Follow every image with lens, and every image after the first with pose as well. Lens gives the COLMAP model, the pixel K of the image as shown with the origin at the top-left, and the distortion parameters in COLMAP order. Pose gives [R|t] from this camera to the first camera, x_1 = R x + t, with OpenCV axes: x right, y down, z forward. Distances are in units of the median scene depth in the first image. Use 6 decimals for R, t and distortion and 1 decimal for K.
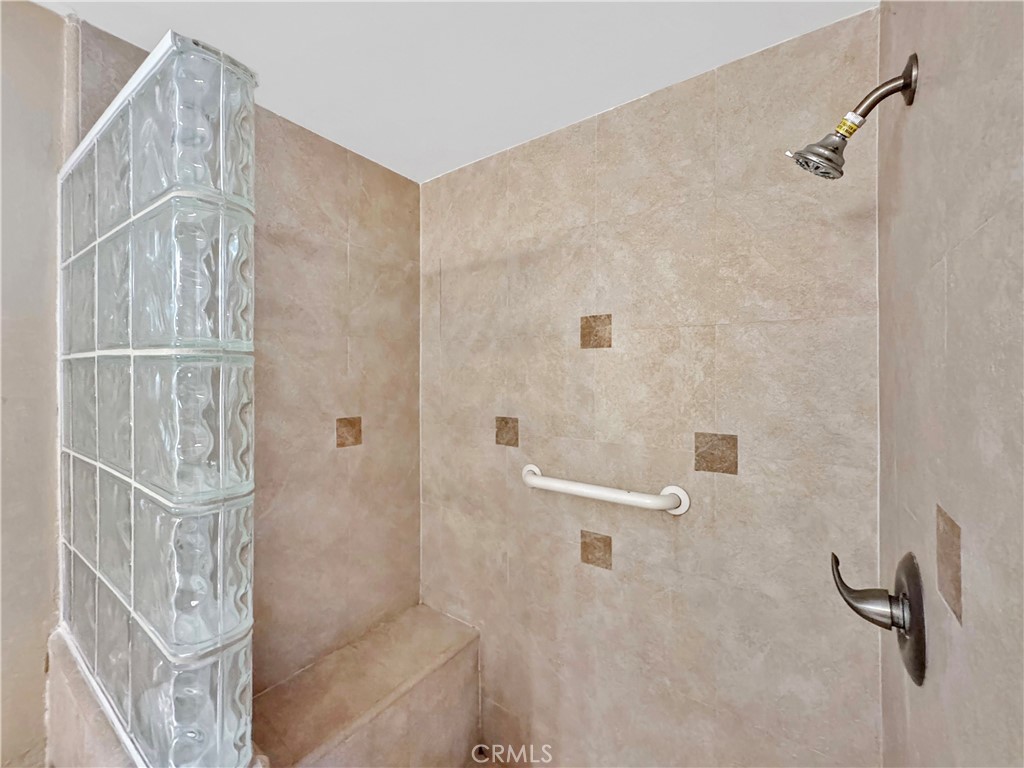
lens RADIAL K [[423.2, 0, 513.5], [0, 423.2, 367.4], [0, 0, 1]] dist [0.002723, 0.000025]
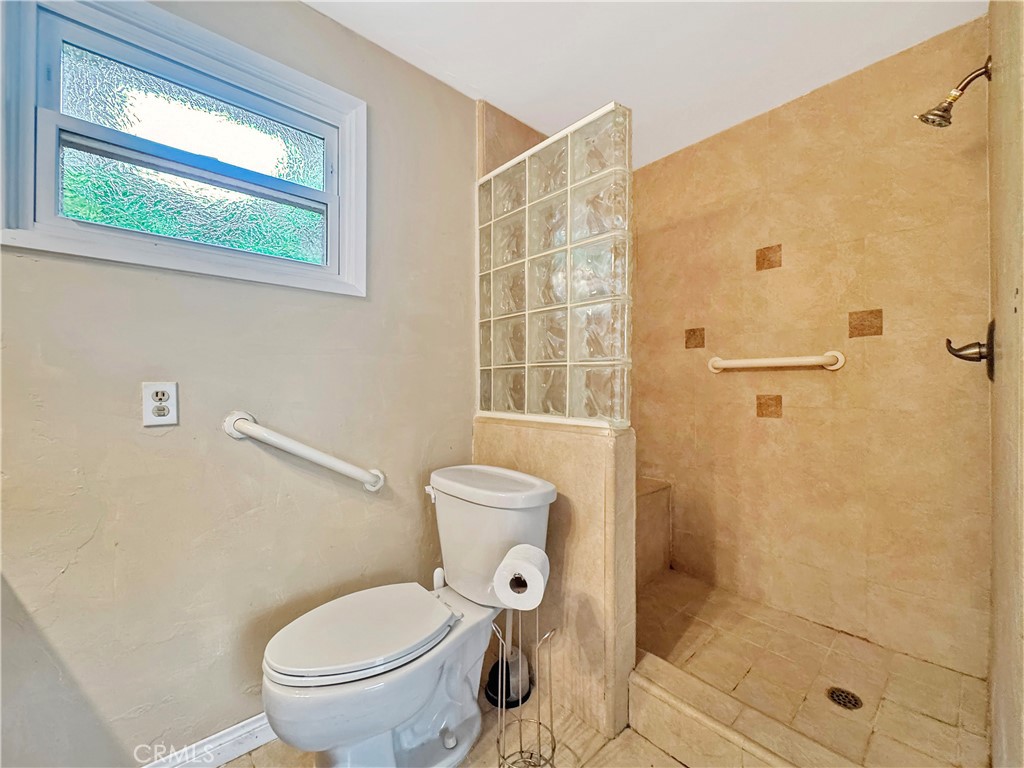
lens RADIAL K [[418.4, 0, 514.1], [0, 418.4, 379.6], [0, 0, 1]] dist [0.000192, -0.000288]
pose [[0.974089, -0.003429, -0.226138, -0.347852], [0.003522, 0.999994, 0.000009, 0.343364], [0.226137, -0.000805, 0.974095, -0.631421]]
